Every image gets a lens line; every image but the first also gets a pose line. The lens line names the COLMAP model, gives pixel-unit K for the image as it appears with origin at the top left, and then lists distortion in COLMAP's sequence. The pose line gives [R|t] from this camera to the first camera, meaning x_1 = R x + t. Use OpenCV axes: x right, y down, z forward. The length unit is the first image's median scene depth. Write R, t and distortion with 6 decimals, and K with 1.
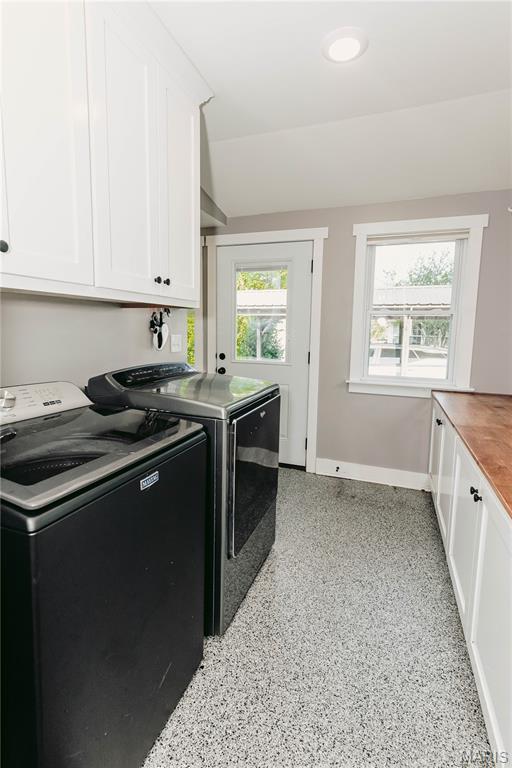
lens RADIAL K [[369.8, 0, 255.2], [0, 369.8, 373.3], [0, 0, 1]] dist [0.019497, 0.000289]
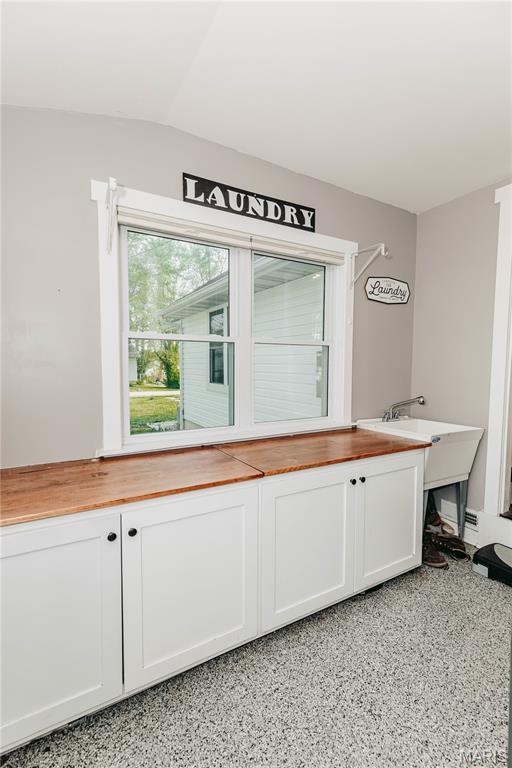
lens RADIAL K [[349.4, 0, 253.4], [0, 349.4, 375.0], [0, 0, 1]] dist [0.016326, -0.006395]
pose [[-0.768359, -0.026650, 0.639464, 0.027783], [0.067579, 0.990169, 0.122466, -0.147833], [-0.636441, 0.137312, -0.759005, 1.250766]]
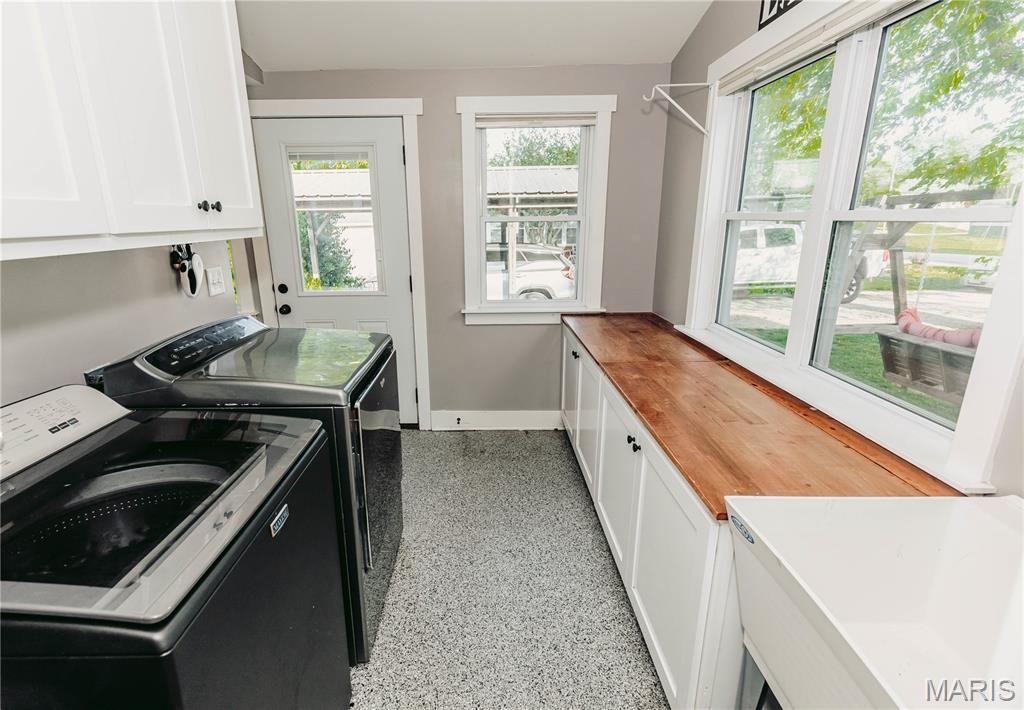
lens RADIAL K [[496.2, 0, 477.9], [0, 496.2, 360.9], [0, 0, 1]] dist [0.027402, -0.000434]
pose [[0.941865, -0.123351, 0.312530, -0.078975], [0.071786, 0.982571, 0.171467, -0.067914], [-0.328234, -0.139063, 0.934304, -0.002903]]
